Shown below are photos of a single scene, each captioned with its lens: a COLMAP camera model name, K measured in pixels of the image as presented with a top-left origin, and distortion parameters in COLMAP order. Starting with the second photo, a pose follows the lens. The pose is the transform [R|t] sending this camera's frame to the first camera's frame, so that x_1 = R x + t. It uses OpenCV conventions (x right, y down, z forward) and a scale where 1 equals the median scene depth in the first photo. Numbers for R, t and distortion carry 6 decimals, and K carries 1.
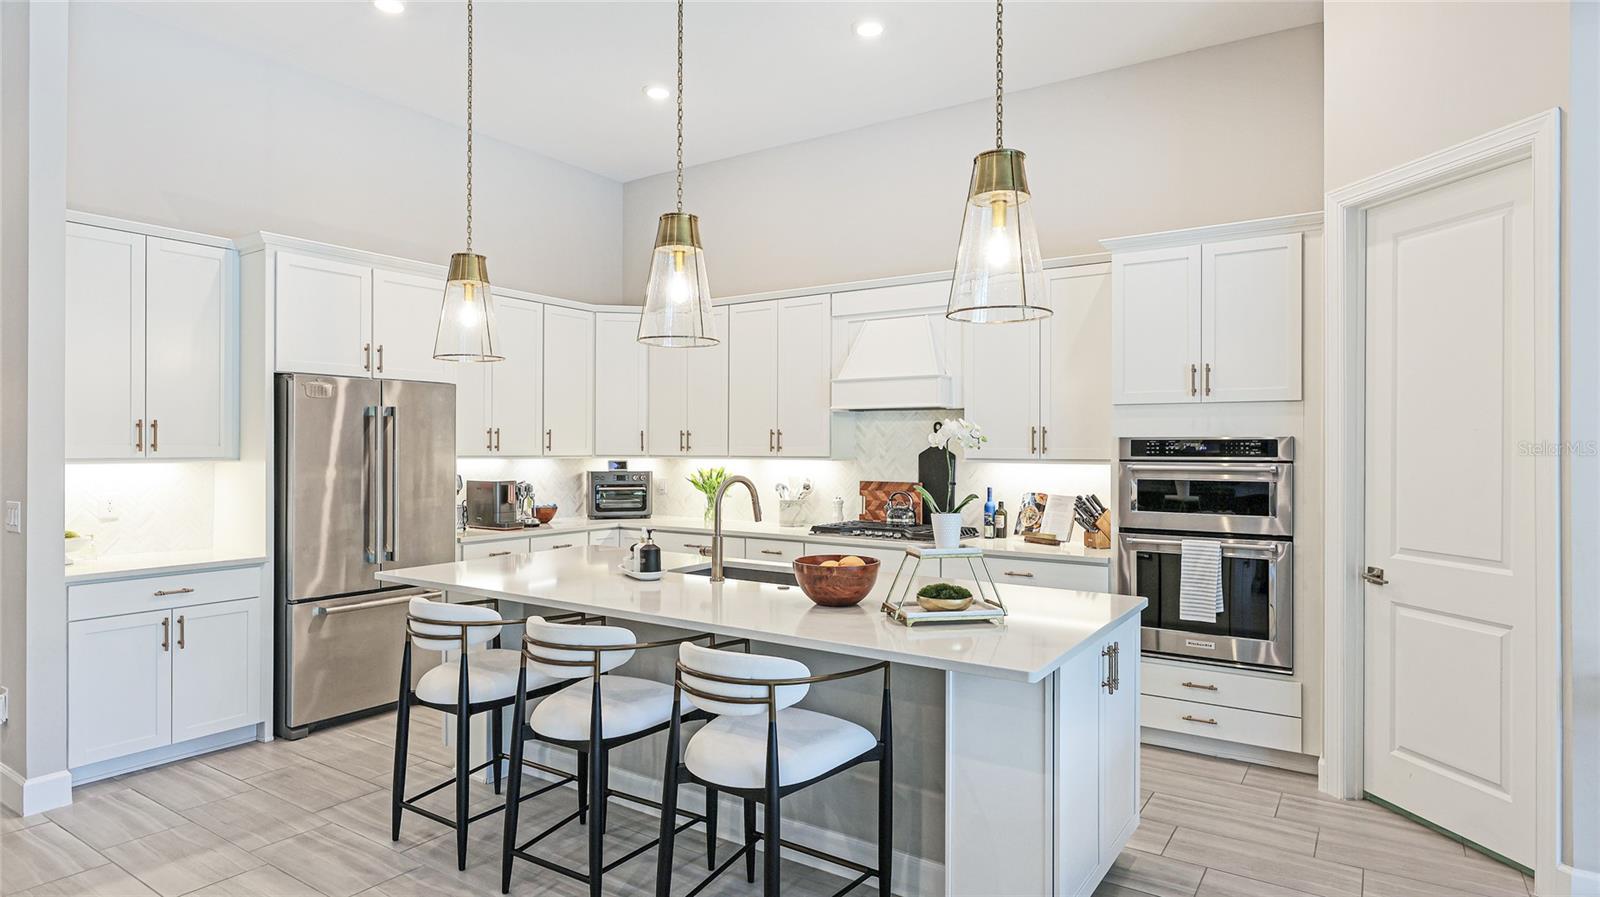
lens RADIAL K [[871.5, 0, 794.7], [0, 871.5, 445.3], [0, 0, 1]] dist [-0.001840, 0.000513]
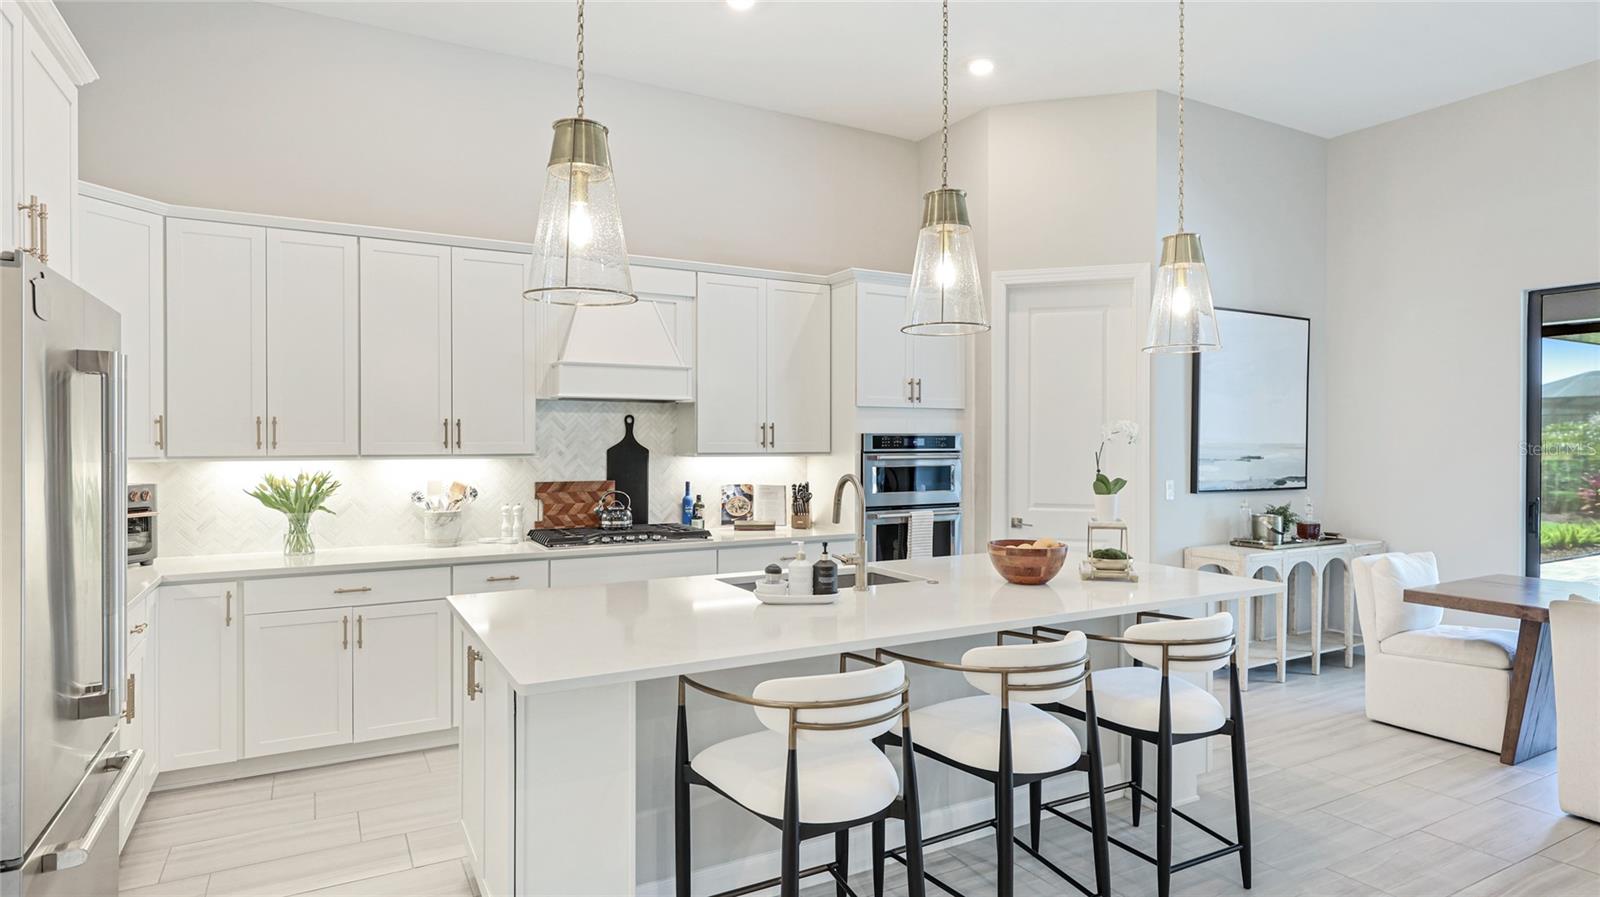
lens RADIAL K [[871.5, 0, 794.7], [0, 871.5, 445.3], [0, 0, 1]] dist [-0.001840, 0.000513]
pose [[0.450527, -0.005785, 0.892744, -0.774346], [-0.000795, 0.999976, 0.006881, -0.000855], [-0.892762, -0.003810, 0.450512, 0.547228]]
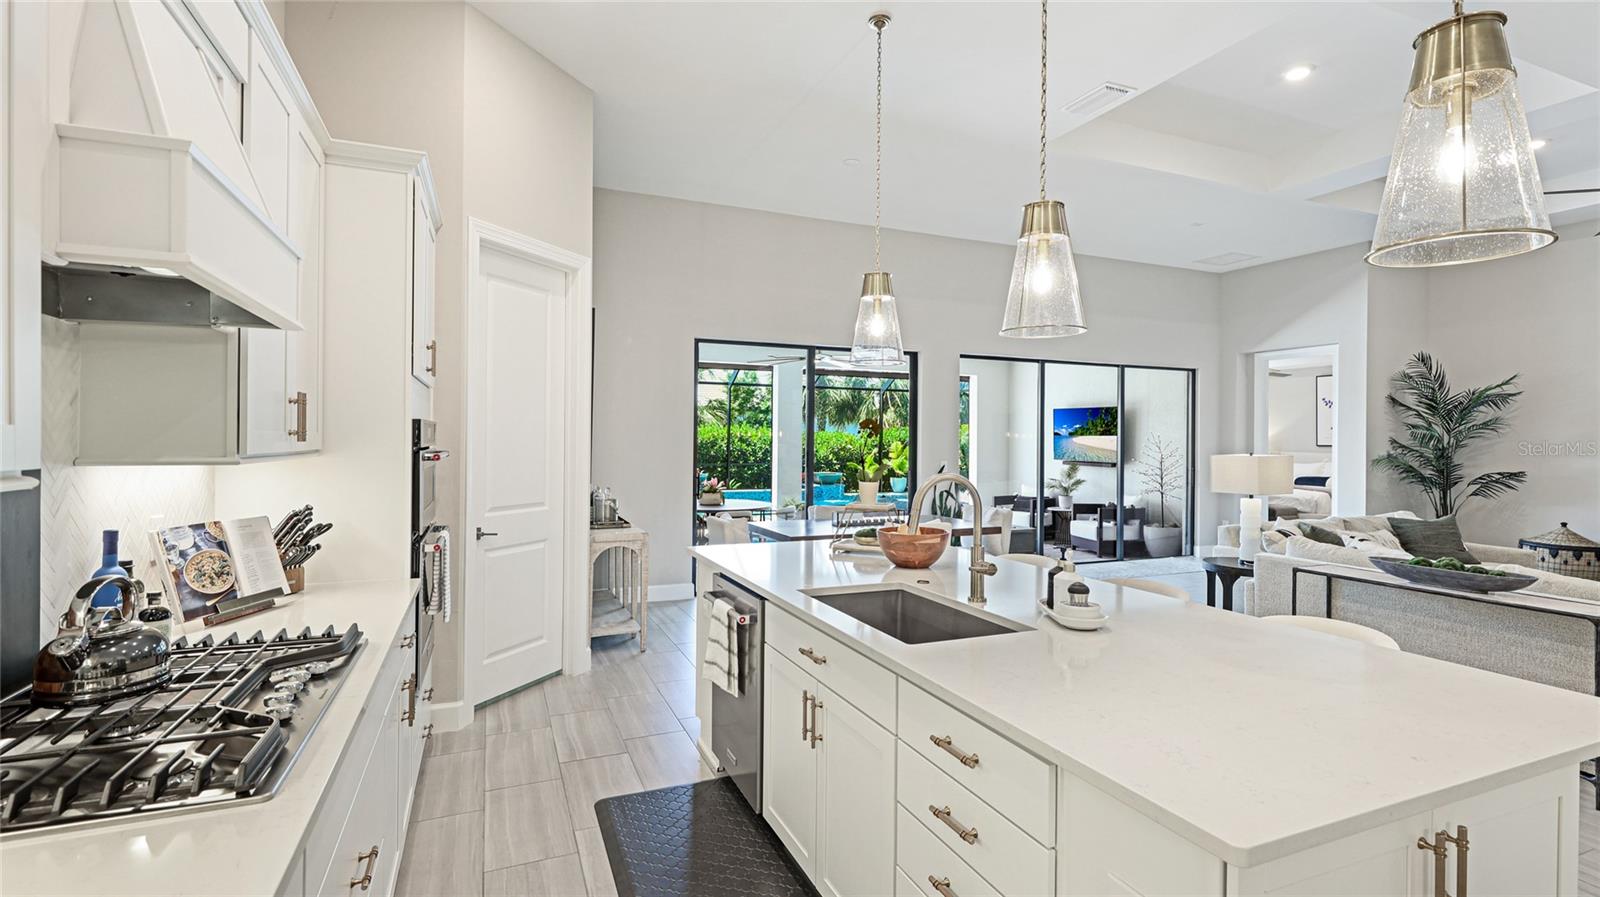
lens RADIAL K [[725.8, 0, 794.6], [0, 725.8, 443.8], [0, 0, 1]] dist [-0.000087, 0.000288]
pose [[-0.840657, -0.000940, 0.541567, -0.259401], [0.000651, 0.999996, 0.002747, 0.011701], [-0.541568, 0.002662, -0.840653, 1.385684]]
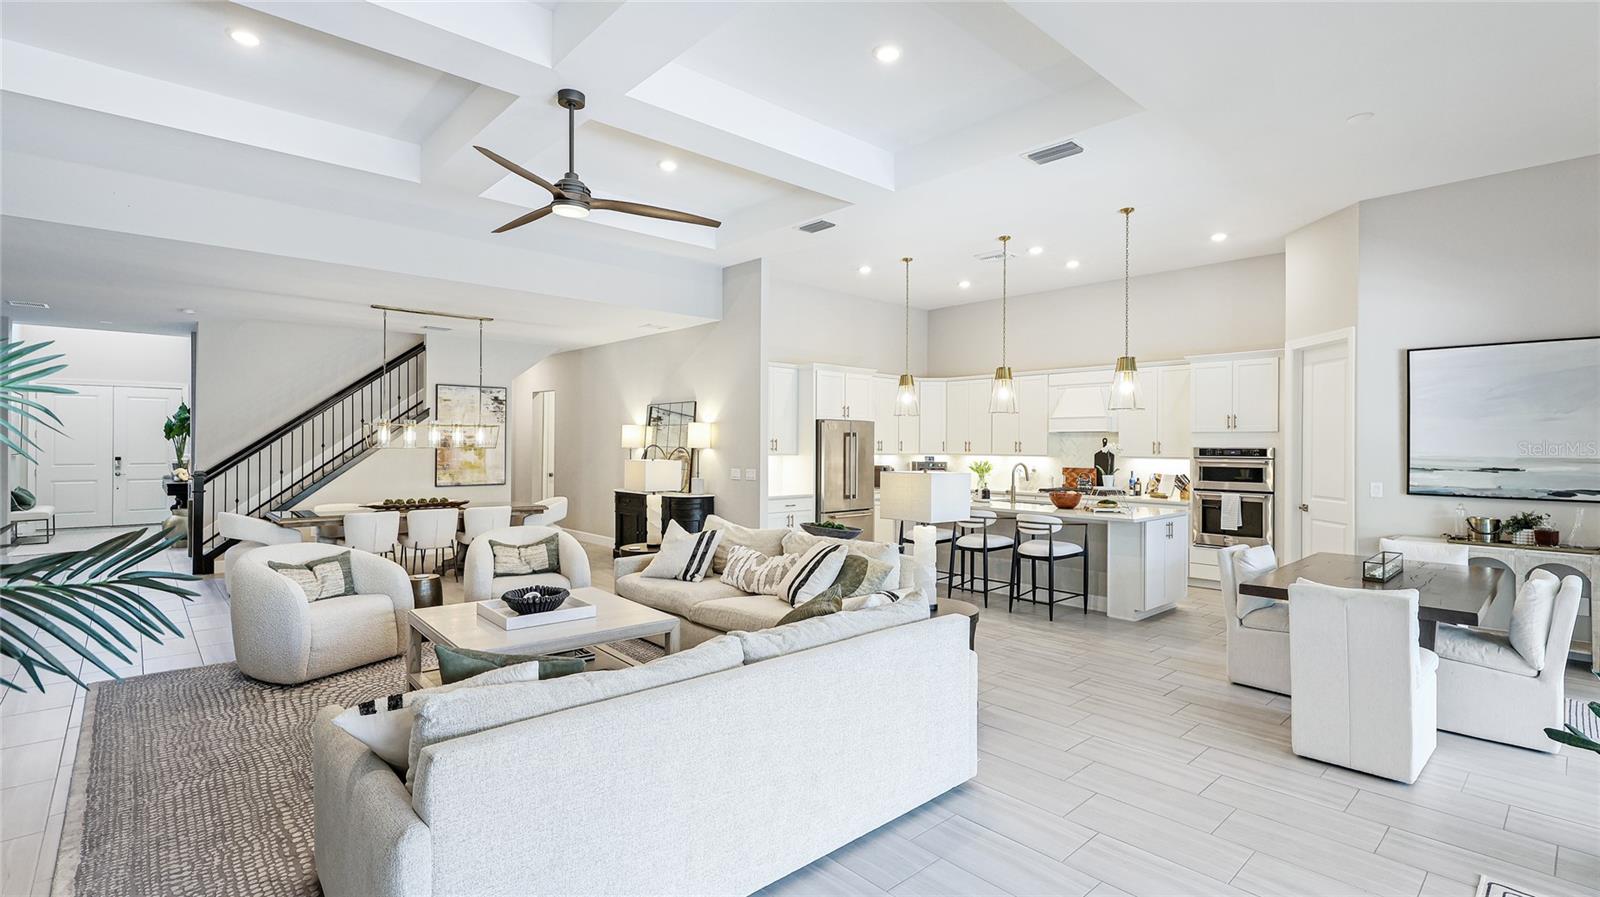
lens RADIAL K [[725.8, 0, 794.6], [0, 725.8, 443.8], [0, 0, 1]] dist [-0.000087, 0.000288]
pose [[0.971073, 0.002342, -0.238771, -0.169534], [-0.002366, 0.999997, 0.000185, -0.016069], [0.238771, 0.000385, 0.971076, -1.031602]]
